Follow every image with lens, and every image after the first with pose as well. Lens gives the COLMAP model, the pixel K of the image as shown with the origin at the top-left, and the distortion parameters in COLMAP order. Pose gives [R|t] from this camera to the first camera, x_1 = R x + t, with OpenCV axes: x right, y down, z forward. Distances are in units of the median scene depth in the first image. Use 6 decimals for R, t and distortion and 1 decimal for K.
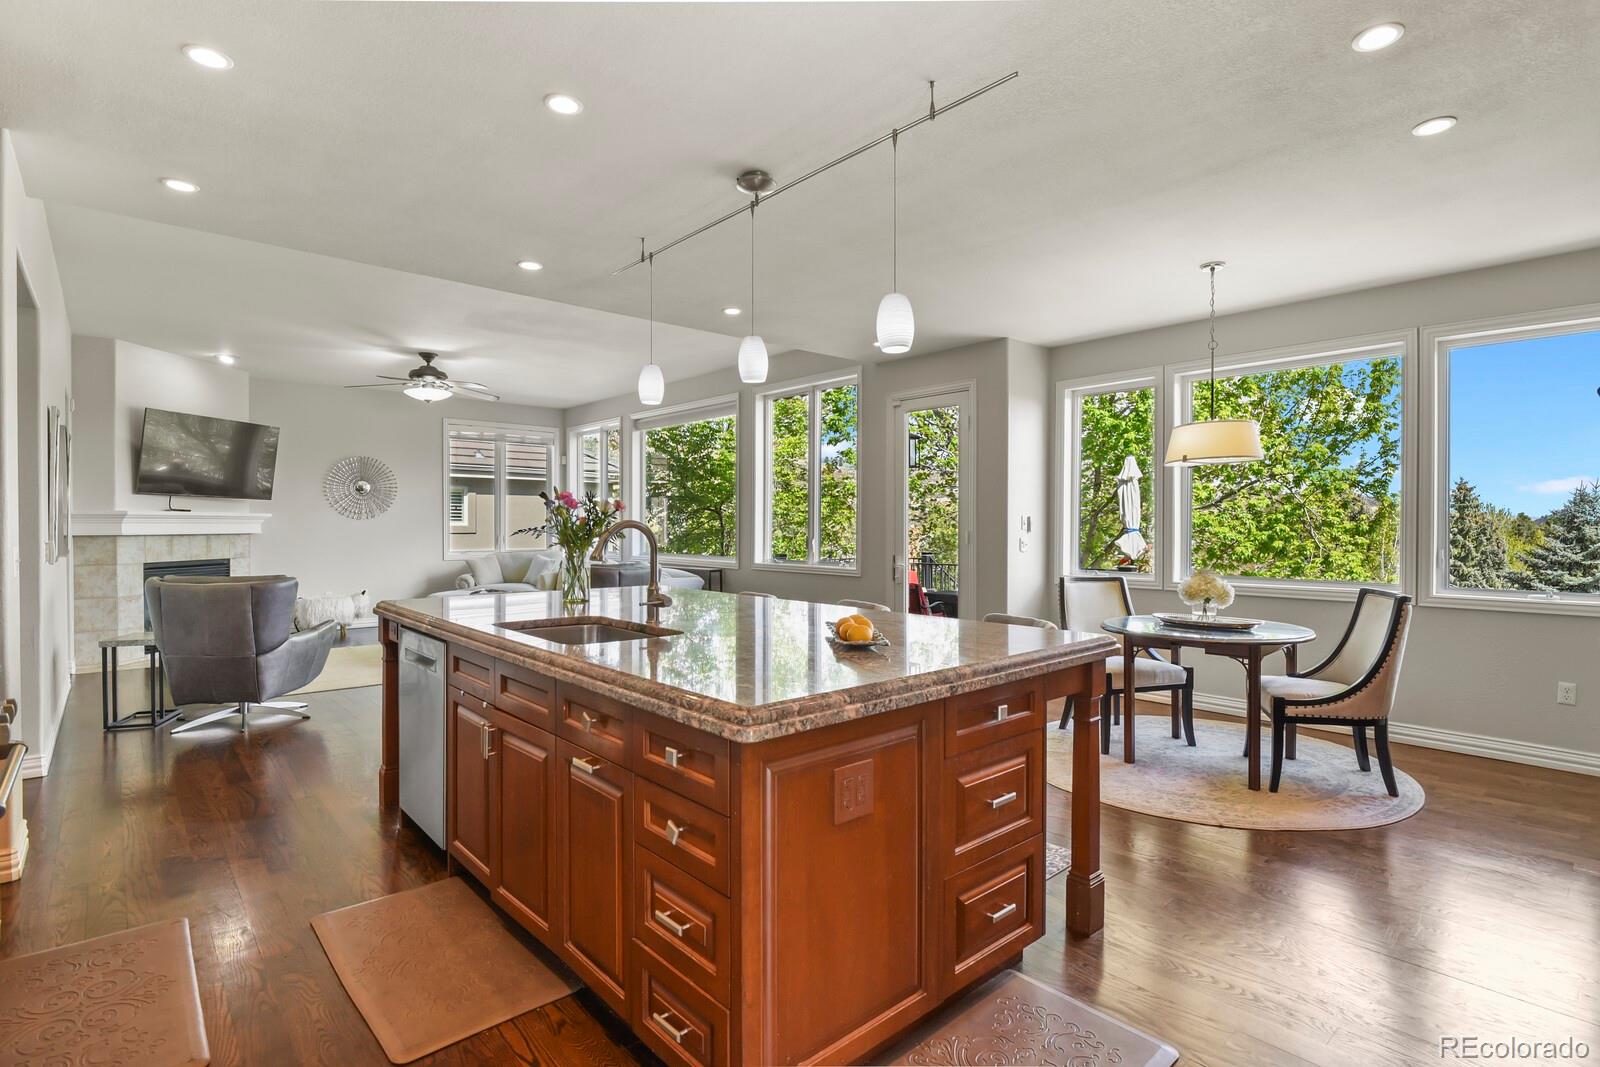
lens RADIAL K [[780.9, 0, 806.5], [0, 780.9, 528.1], [0, 0, 1]] dist [-0.013185, -0.000981]
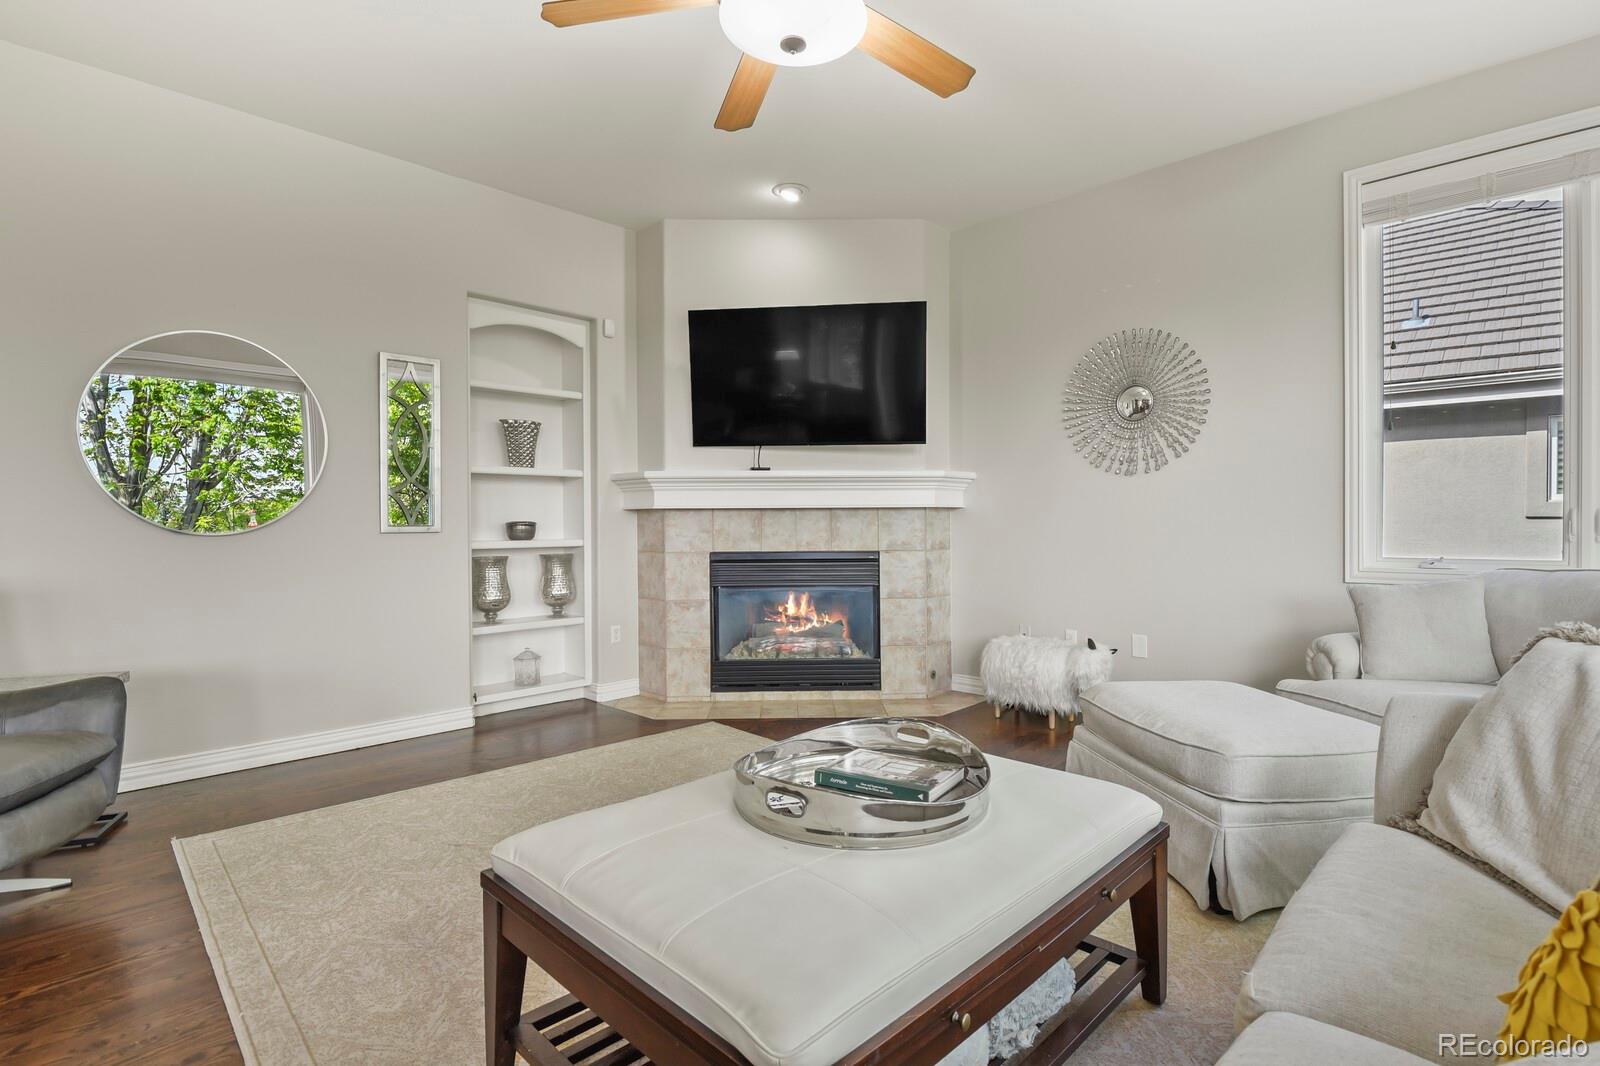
lens RADIAL K [[780.9, 0, 806.5], [0, 780.9, 527.6], [0, 0, 1]] dist [-0.013185, -0.000981]
pose [[0.068522, 0.009488, -0.997604, -0.191038], [0.001867, 0.999952, 0.009639, 0.017889], [0.997648, -0.002523, 0.068501, 1.011218]]
